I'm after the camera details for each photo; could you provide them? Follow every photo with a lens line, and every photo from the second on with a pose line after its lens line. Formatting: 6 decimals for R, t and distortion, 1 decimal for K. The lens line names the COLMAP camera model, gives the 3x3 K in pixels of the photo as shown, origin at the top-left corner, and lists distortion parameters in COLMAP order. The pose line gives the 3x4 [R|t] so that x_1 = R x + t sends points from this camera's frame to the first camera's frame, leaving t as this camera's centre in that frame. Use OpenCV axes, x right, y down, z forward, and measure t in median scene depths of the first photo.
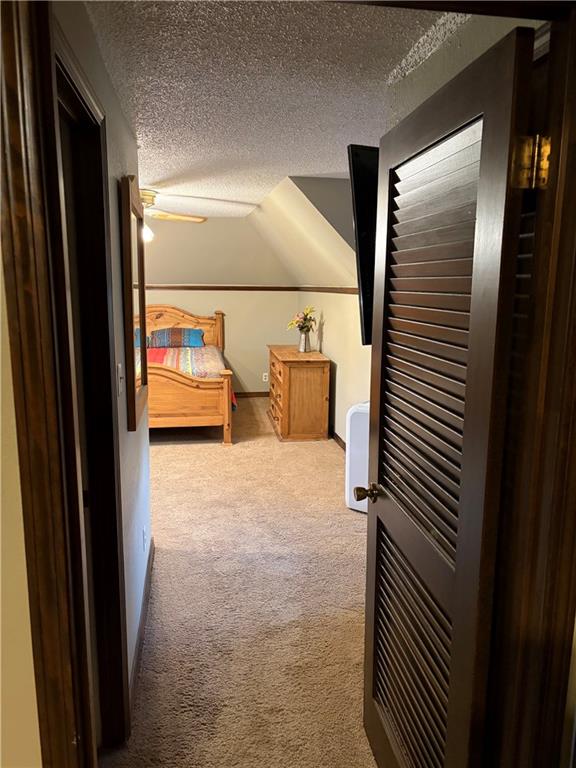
lens RADIAL K [[565.1, 0, 288.0], [0, 565.1, 384.0], [0, 0, 1]] dist [0.010723, 0.004912]
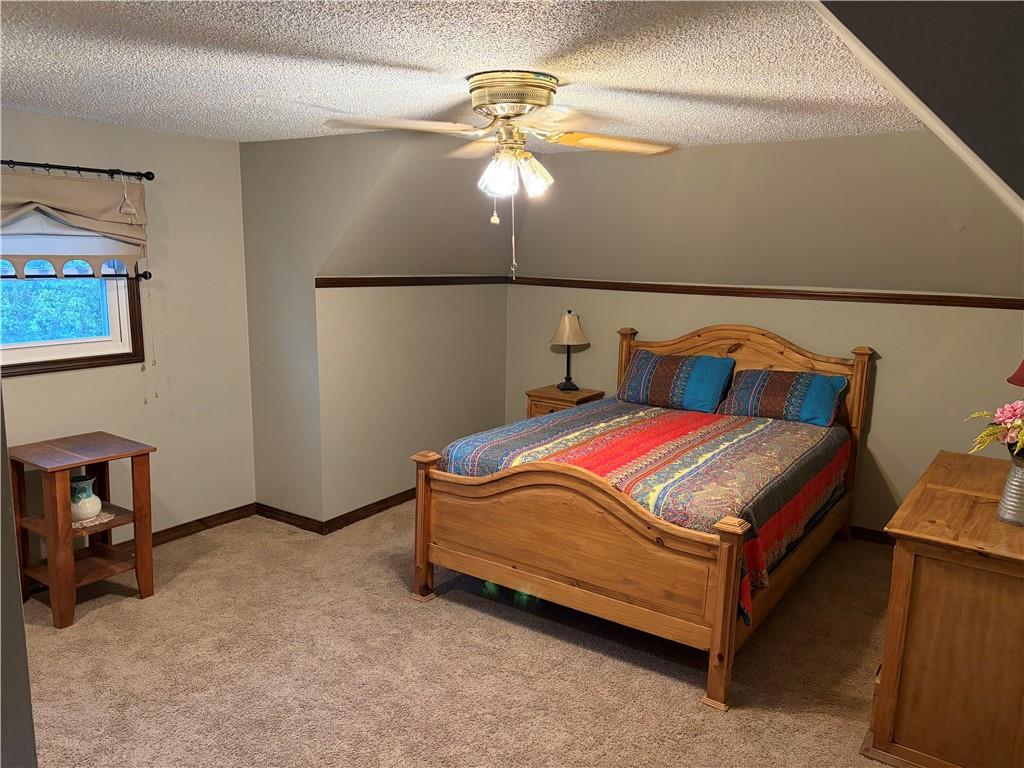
lens RADIAL K [[753.5, 0, 512.0], [0, 753.5, 384.0], [0, 0, 1]] dist [0.010723, 0.004912]
pose [[0.718322, 0.124855, -0.684415, 0.126330], [-0.137257, 0.989862, 0.036519, -0.114731], [0.682037, 0.067708, 0.728177, 0.506437]]
